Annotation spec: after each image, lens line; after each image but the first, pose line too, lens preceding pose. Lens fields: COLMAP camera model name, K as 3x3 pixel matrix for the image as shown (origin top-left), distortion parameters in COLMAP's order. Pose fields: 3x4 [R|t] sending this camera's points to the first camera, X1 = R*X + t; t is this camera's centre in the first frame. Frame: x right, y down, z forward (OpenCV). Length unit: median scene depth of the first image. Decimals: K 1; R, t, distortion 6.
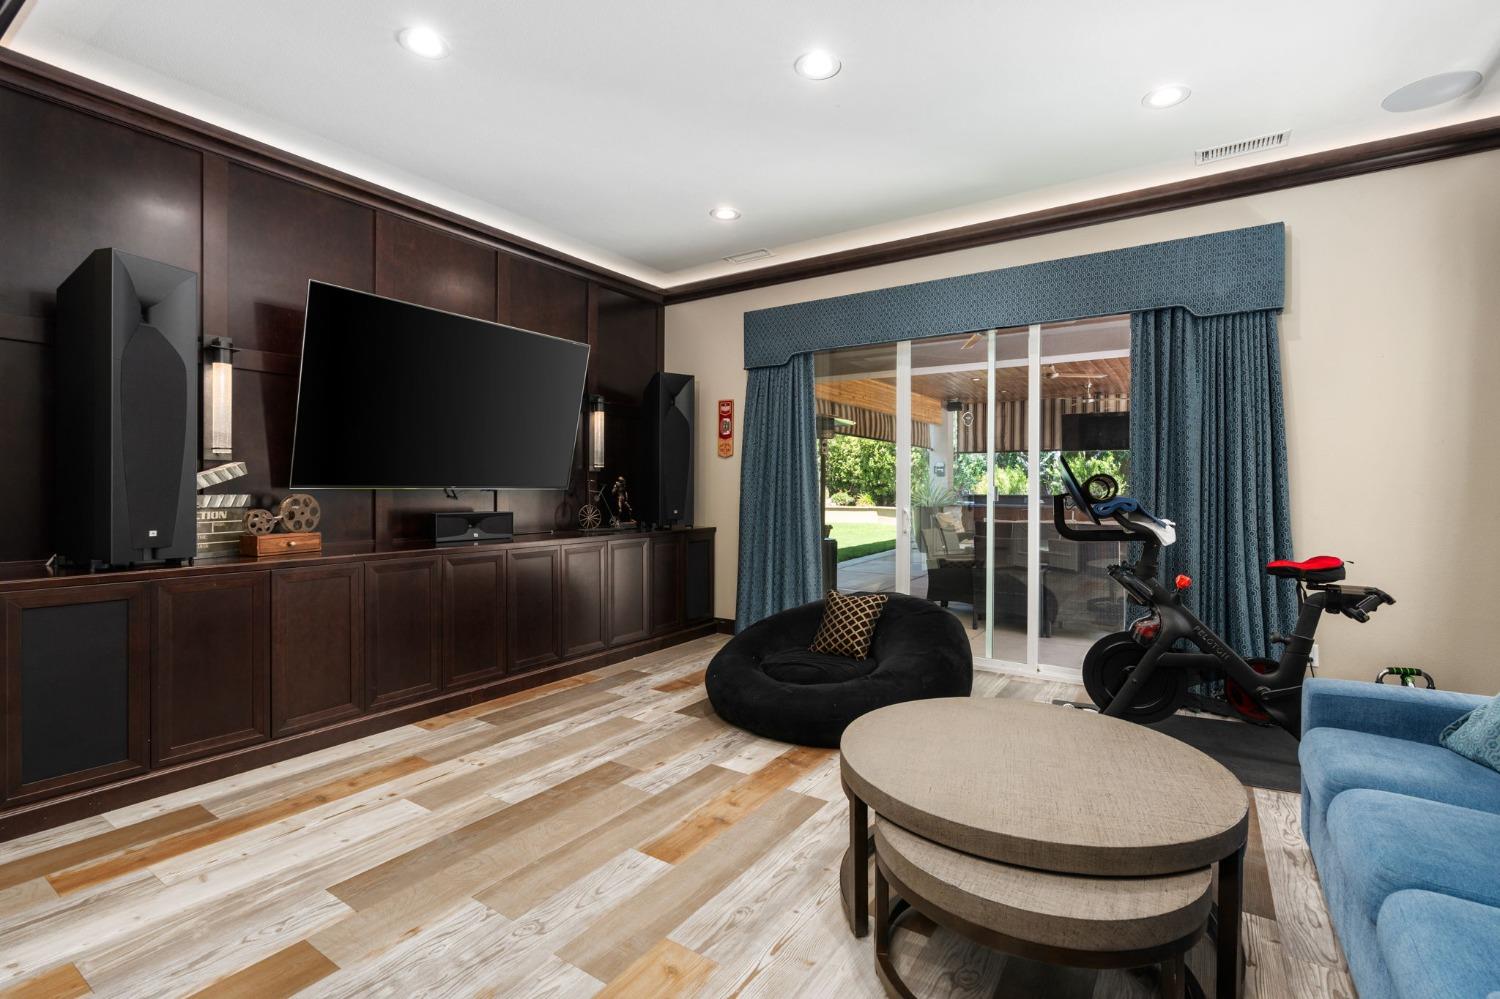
lens RADIAL K [[689.2, 0, 749.4], [0, 689.2, 490.1], [0, 0, 1]] dist [-0.009623, 0.000321]
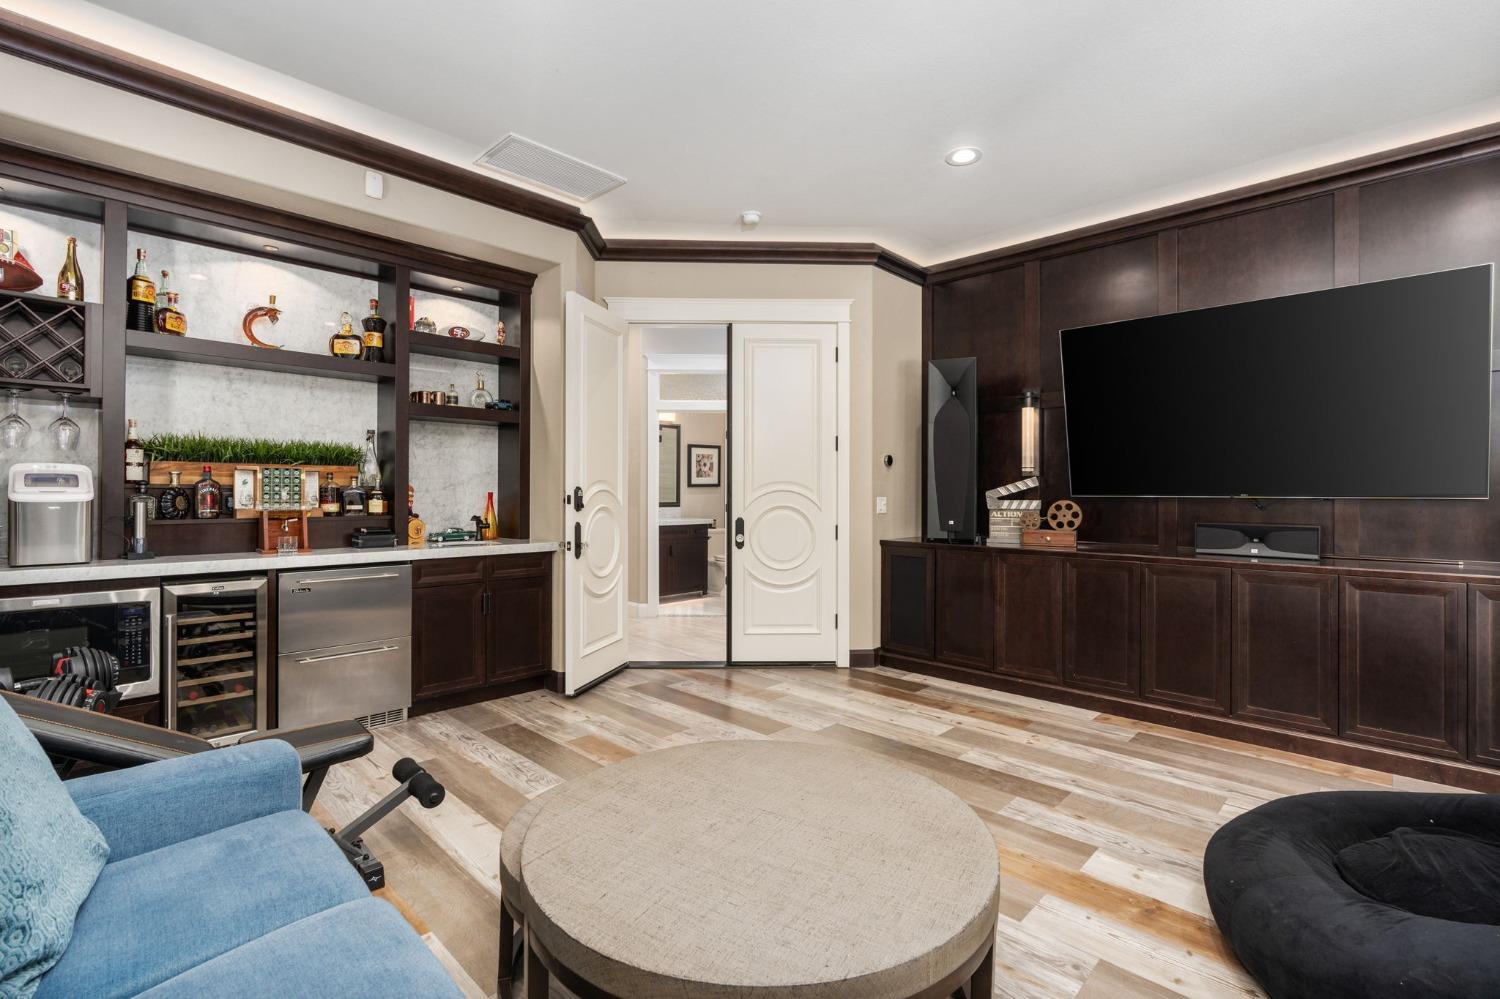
lens RADIAL K [[690.0, 0, 749.3], [0, 690.0, 486.4], [0, 0, 1]] dist [-0.000706, 0.000579]
pose [[-0.186541, -0.013543, -0.982354, 0.771400], [-0.007784, 0.999894, -0.012307, -0.000325], [0.982416, 0.005351, -0.186626, 0.730729]]
